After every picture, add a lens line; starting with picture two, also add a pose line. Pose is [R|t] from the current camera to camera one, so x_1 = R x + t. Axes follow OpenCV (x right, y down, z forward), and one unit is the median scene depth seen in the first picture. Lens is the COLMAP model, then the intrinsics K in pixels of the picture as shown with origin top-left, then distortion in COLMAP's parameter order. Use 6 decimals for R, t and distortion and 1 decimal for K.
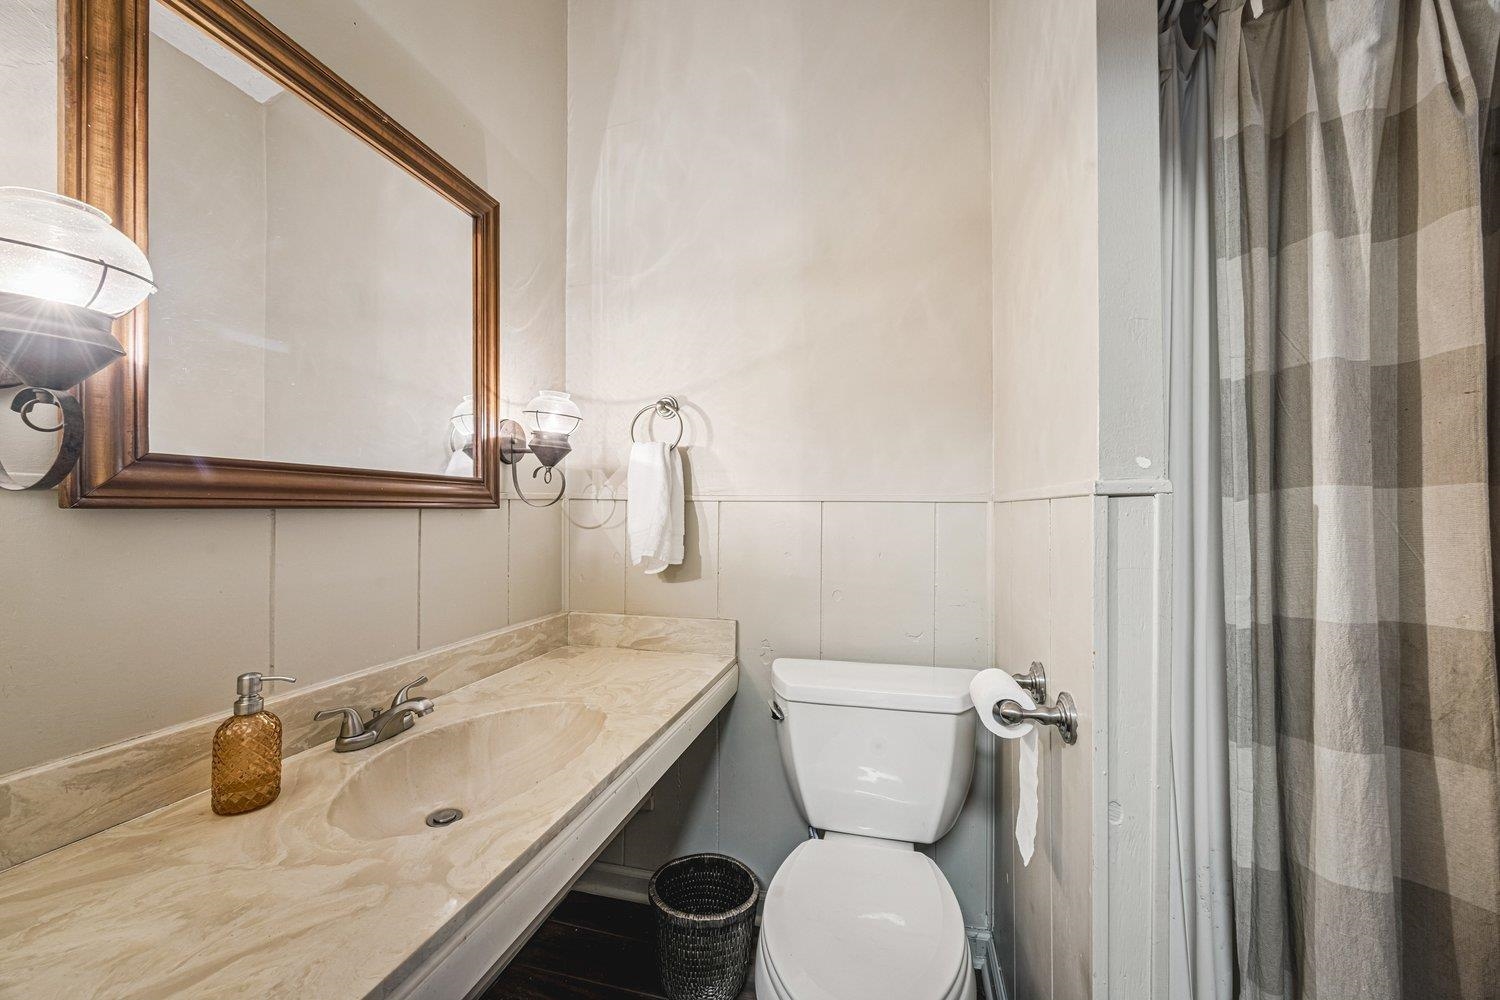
lens RADIAL K [[574.2, 0, 750.5], [0, 574.2, 503.3], [0, 0, 1]] dist [-0.000936, -0.000054]
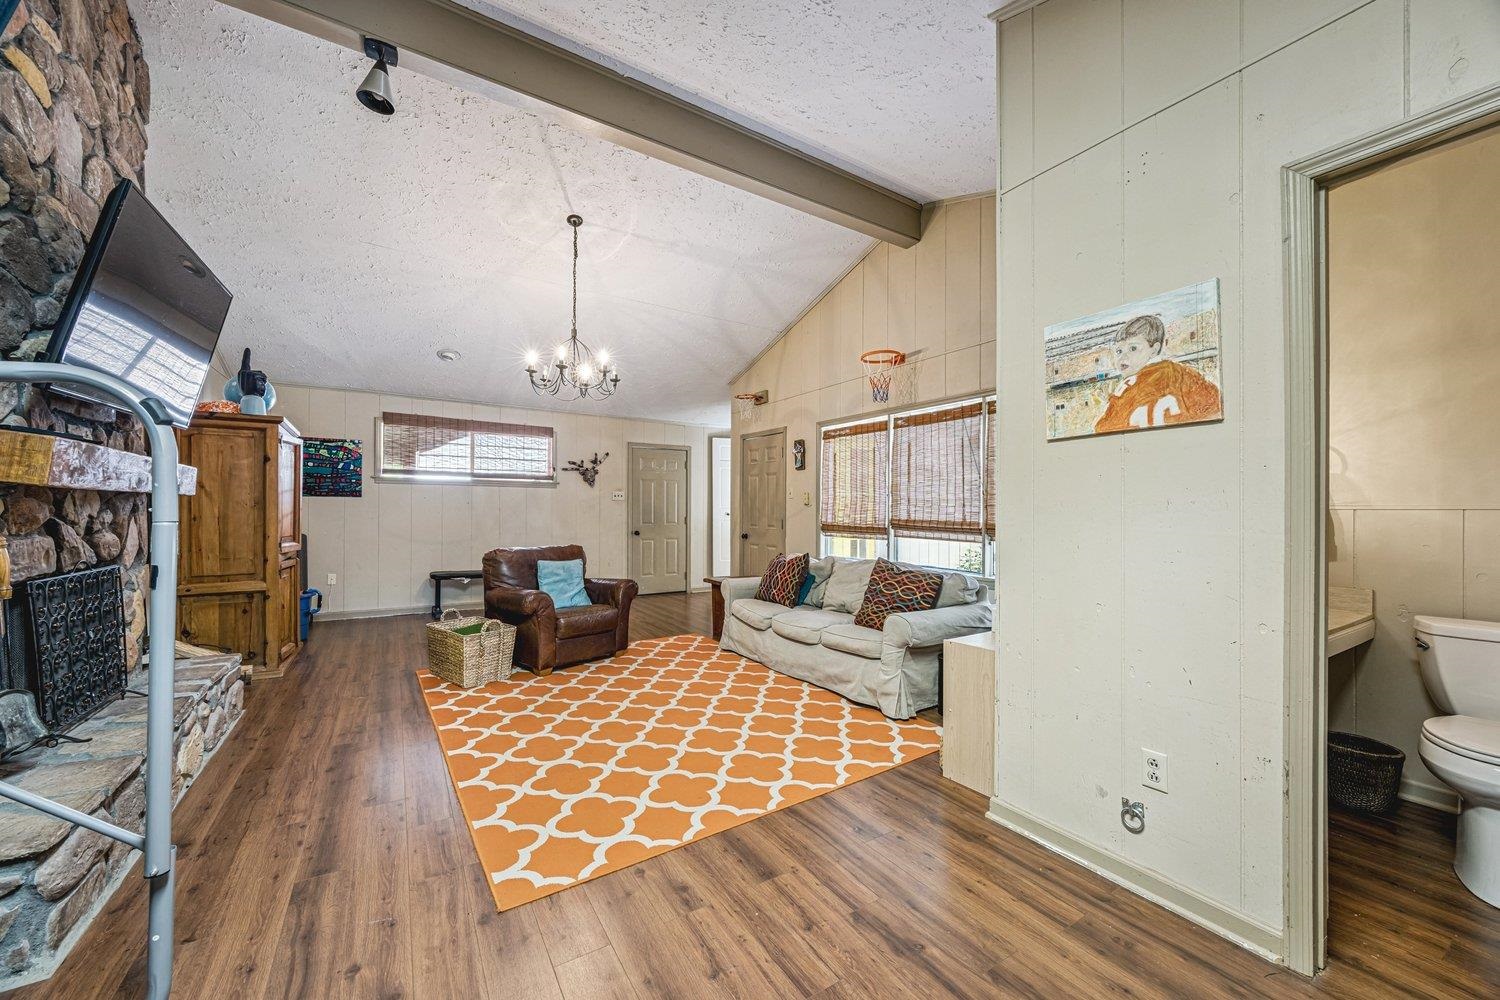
lens RADIAL K [[574.2, 0, 753.2], [0, 574.2, 507.1], [0, 0, 1]] dist [-0.000936, -0.000054]
pose [[0.731798, -0.006516, -0.681491, -0.184916], [0.005298, 0.999978, -0.003872, -0.012577], [0.681501, -0.000777, 0.731816, -1.175913]]
